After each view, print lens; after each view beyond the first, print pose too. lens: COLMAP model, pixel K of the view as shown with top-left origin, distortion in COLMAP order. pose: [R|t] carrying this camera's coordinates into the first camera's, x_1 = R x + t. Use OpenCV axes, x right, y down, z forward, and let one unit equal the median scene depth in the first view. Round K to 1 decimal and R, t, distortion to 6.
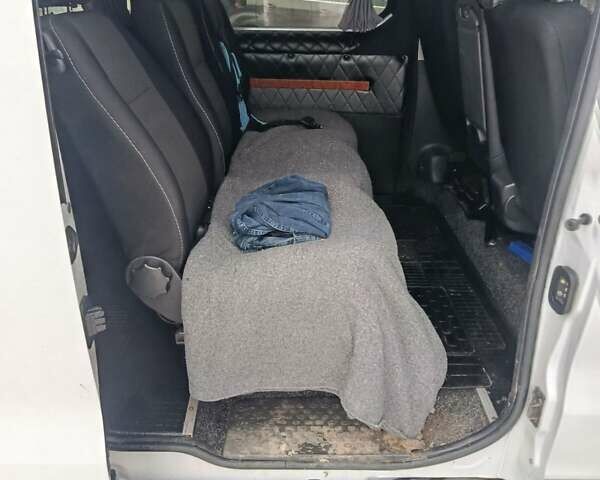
lens RADIAL K [[517.4, 0, 300.0], [0, 517.4, 240.0], [0, 0, 1]] dist [0.051012, -0.113407]
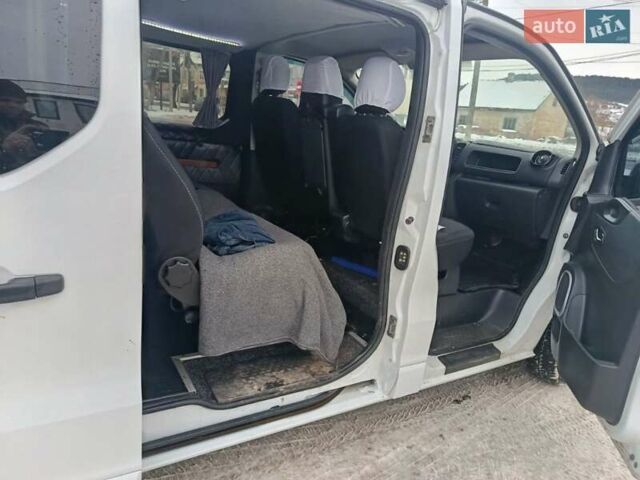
lens RADIAL K [[398.8, 0, 320.0], [0, 398.8, 240.0], [0, 0, 1]] dist [0.001549, 0.000320]
pose [[0.864148, -0.049354, 0.500812, -0.429901], [0.115285, 0.988128, -0.101546, 0.122661], [-0.489855, 0.145486, 0.859579, -0.128631]]
